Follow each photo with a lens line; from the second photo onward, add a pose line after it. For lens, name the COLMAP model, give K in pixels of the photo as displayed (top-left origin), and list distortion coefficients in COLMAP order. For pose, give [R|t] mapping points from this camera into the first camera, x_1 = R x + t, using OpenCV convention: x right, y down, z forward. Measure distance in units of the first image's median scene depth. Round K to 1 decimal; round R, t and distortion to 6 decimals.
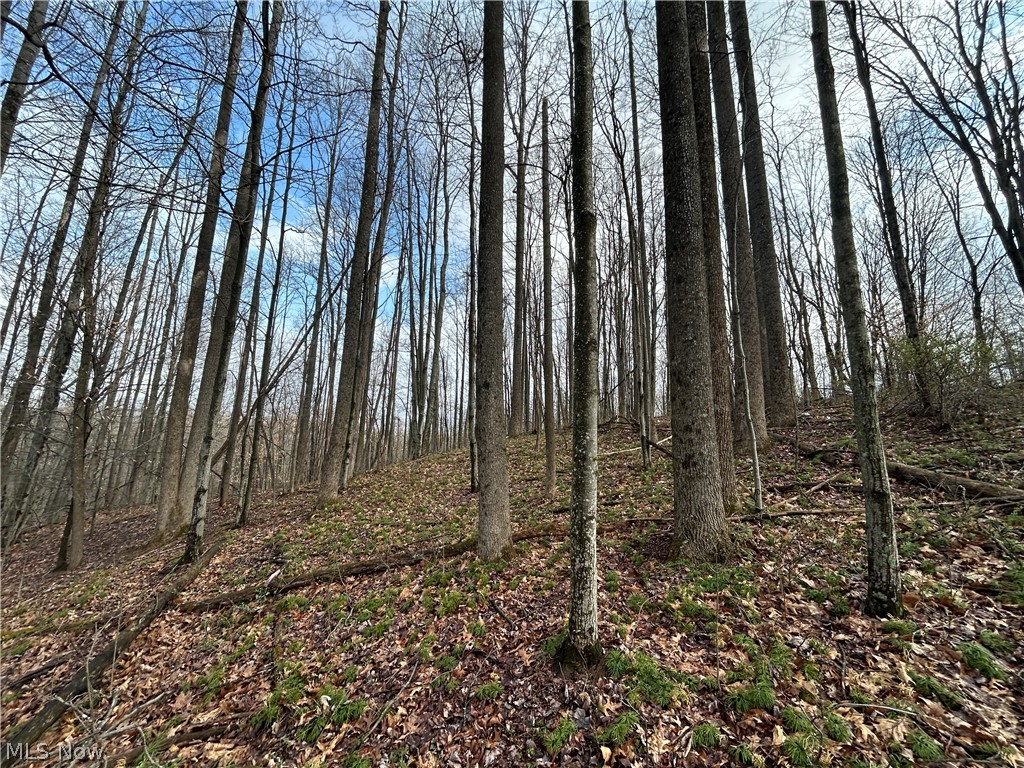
lens RADIAL K [[403.6, 0, 512.0], [0, 403.6, 384.0], [0, 0, 1]] dist [0.000816, 0.000030]
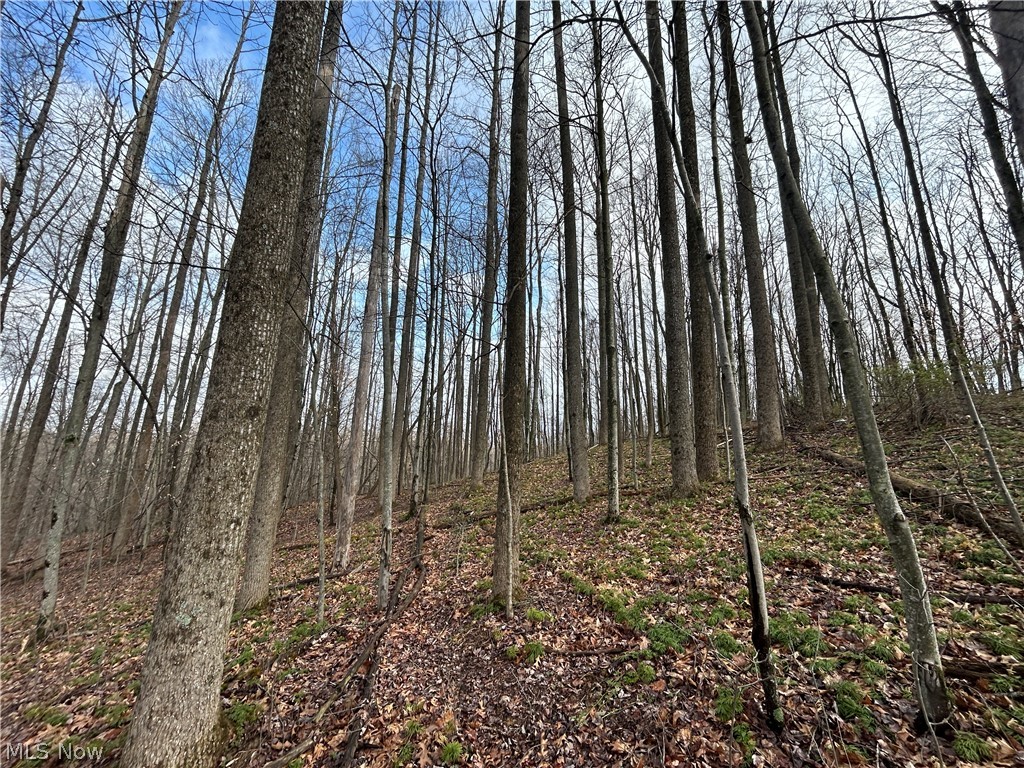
lens RADIAL K [[403.6, 0, 512.0], [0, 403.6, 384.0], [0, 0, 1]] dist [0.000816, 0.000030]
pose [[0.971826, -0.051114, -0.230091, 0.016176], [0.044863, 0.998470, -0.032321, -0.015000], [0.231391, 0.021088, 0.972632, -0.151305]]
